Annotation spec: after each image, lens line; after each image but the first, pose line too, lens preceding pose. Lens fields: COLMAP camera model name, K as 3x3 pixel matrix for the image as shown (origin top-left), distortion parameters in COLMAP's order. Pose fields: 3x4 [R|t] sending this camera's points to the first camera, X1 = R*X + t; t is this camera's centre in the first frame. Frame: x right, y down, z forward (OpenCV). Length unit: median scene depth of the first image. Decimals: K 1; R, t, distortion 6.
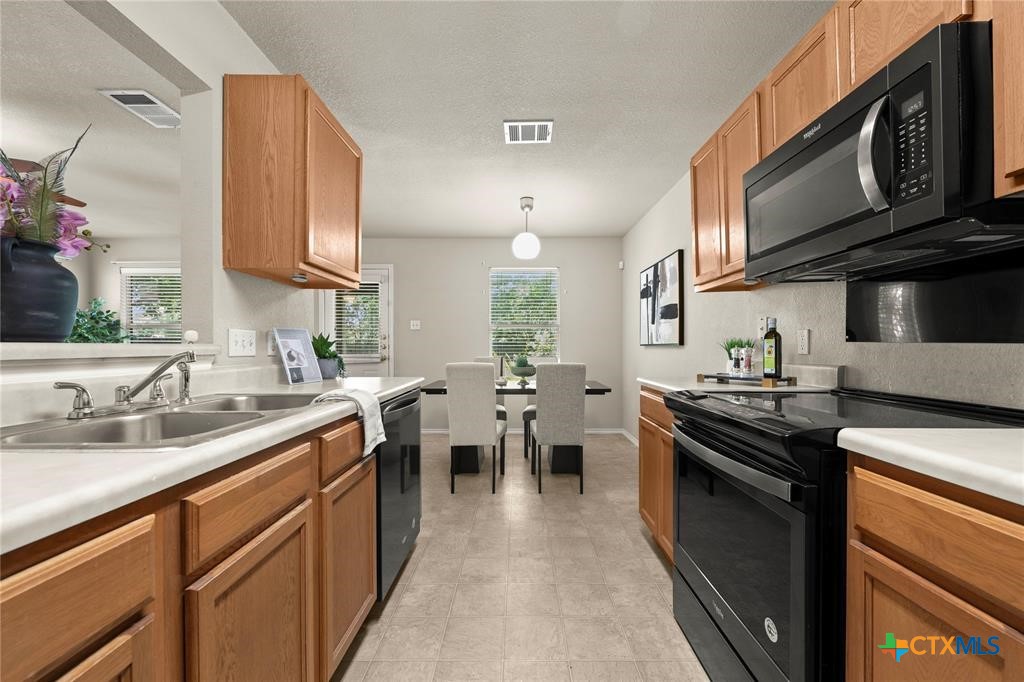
lens RADIAL K [[409.3, 0, 514.0], [0, 409.3, 345.7], [0, 0, 1]] dist [0.001953, 0.000142]
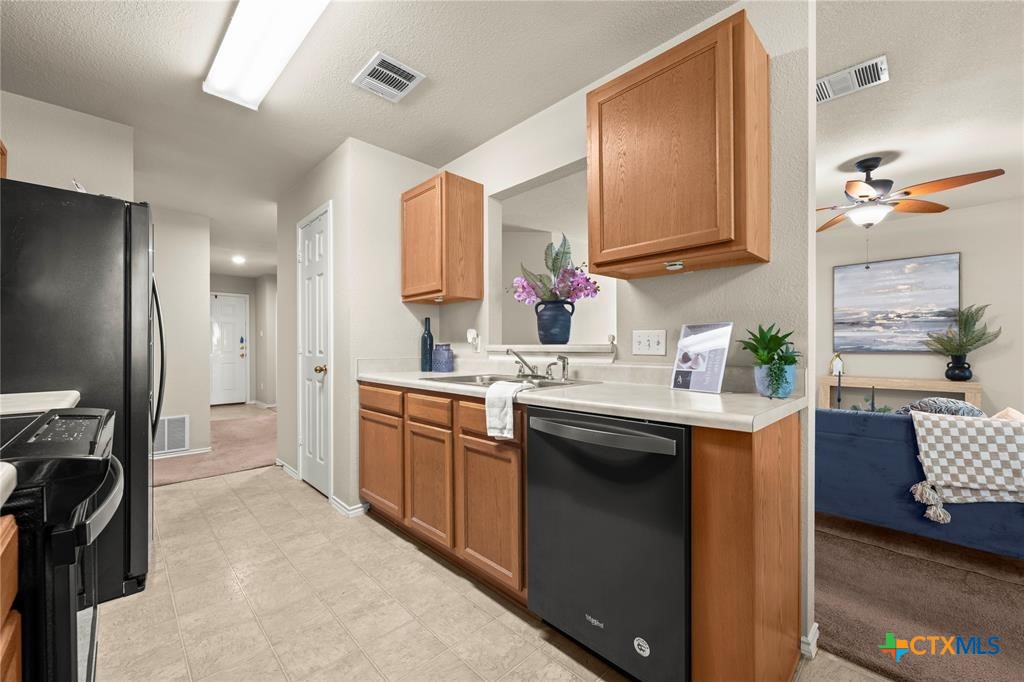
lens RADIAL K [[409.3, 0, 514.0], [0, 409.3, 345.7], [0, 0, 1]] dist [0.001953, 0.000142]
pose [[-0.711049, 0.002636, -0.703137, 0.391418], [0.004526, 0.999989, -0.000828, 0.001587], [0.703128, -0.003771, -0.711054, 1.706859]]
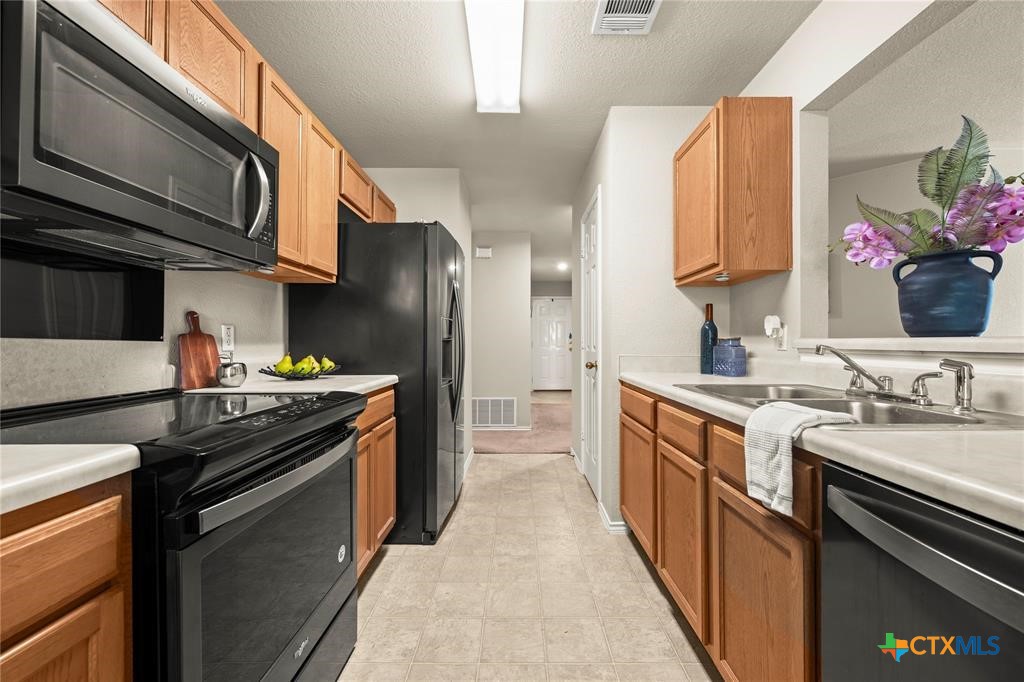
lens RADIAL K [[404.8, 0, 512.0], [0, 404.8, 341.0], [0, 0, 1]] dist [-0.000727, -0.000074]
pose [[-0.999982, 0.004073, -0.004450, 0.035898], [0.004089, 0.999985, -0.003713, 0.003750], [0.004434, -0.003731, -0.999983, 1.502392]]
